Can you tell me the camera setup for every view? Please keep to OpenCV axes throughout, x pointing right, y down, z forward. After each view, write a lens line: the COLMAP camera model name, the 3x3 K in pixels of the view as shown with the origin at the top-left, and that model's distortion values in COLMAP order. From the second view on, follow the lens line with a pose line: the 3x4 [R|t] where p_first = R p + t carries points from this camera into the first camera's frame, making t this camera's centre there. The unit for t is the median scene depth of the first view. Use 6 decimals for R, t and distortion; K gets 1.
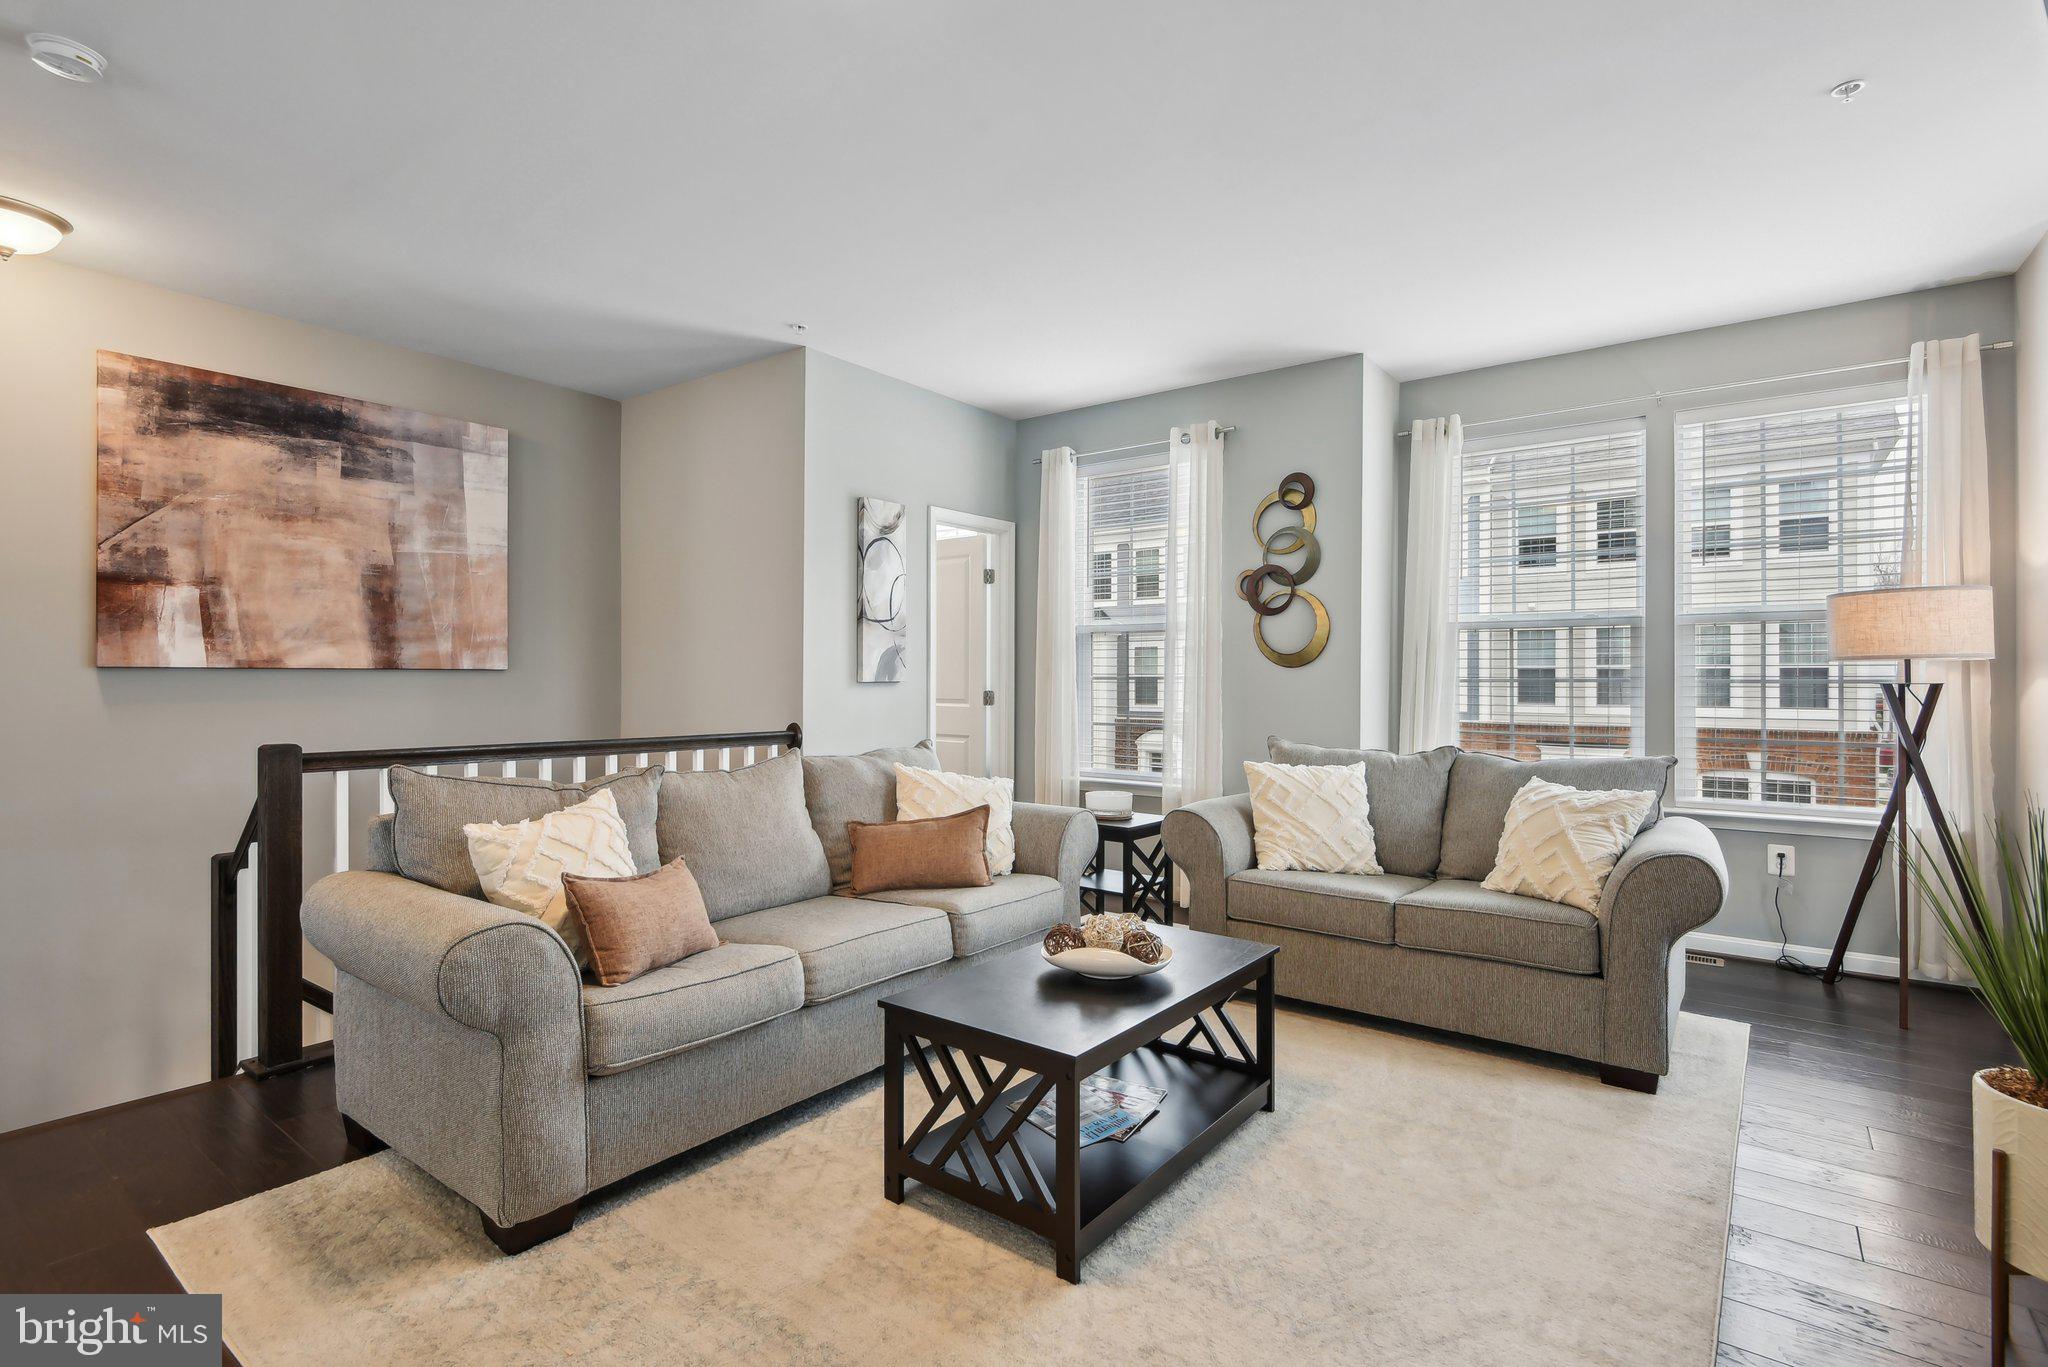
lens RADIAL K [[966.8, 0, 1013.9], [0, 966.8, 678.0], [0, 0, 1]] dist [-0.003831, -0.005471]
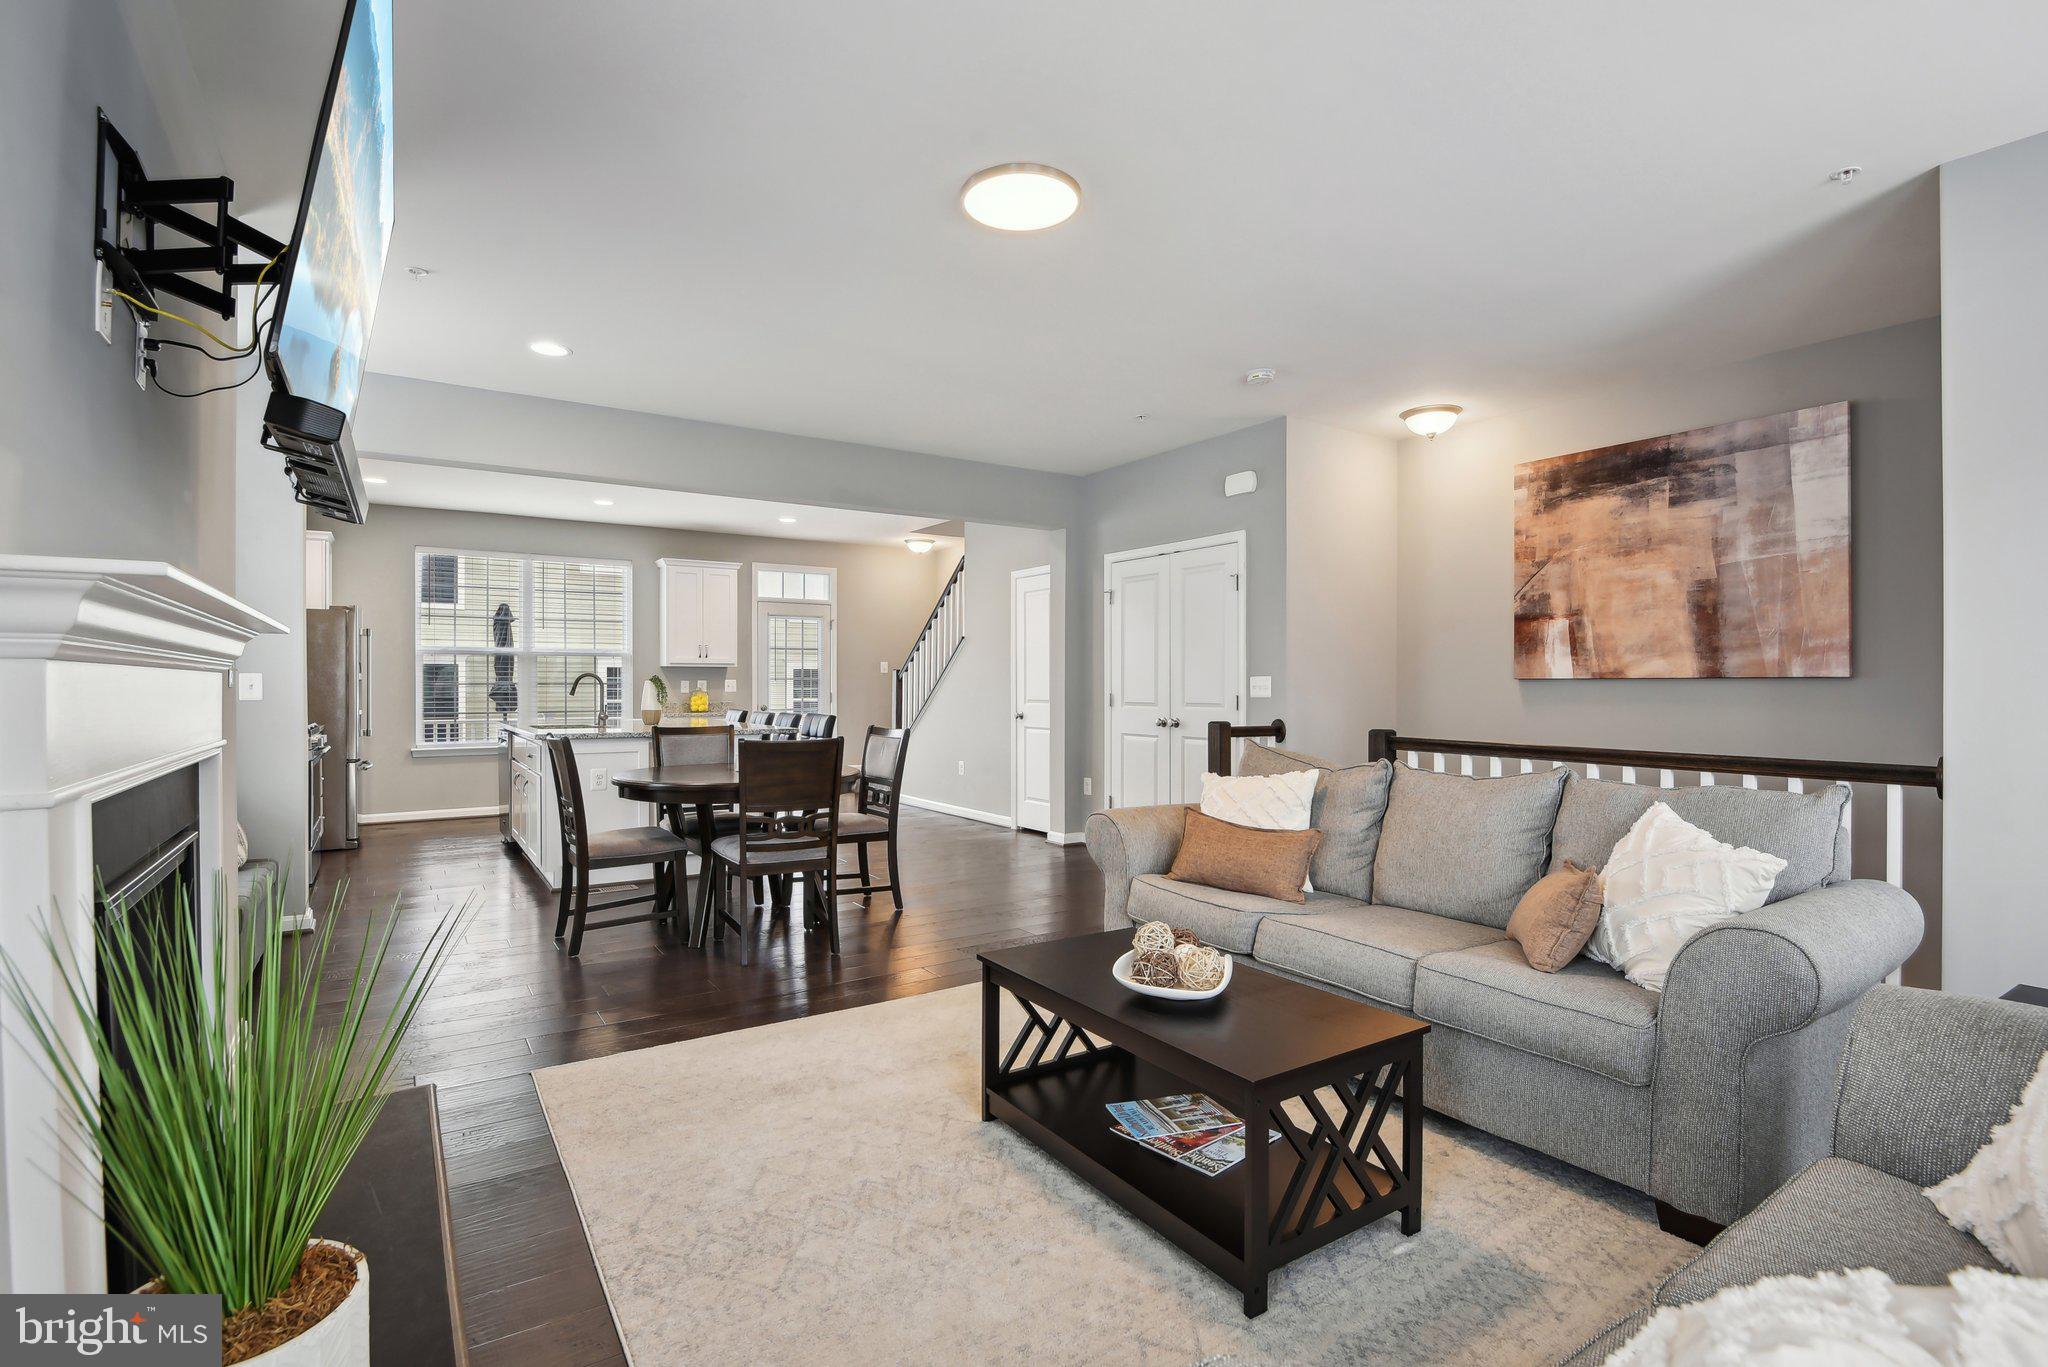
lens RADIAL K [[966.8, 0, 1032.8], [0, 966.8, 683.6], [0, 0, 1]] dist [-0.003831, -0.005471]
pose [[-0.323419, -0.004348, -0.946246, 0.593725], [-0.001049, 0.999990, -0.004236, 0.002064], [0.946255, -0.000377, -0.323420, 0.657713]]
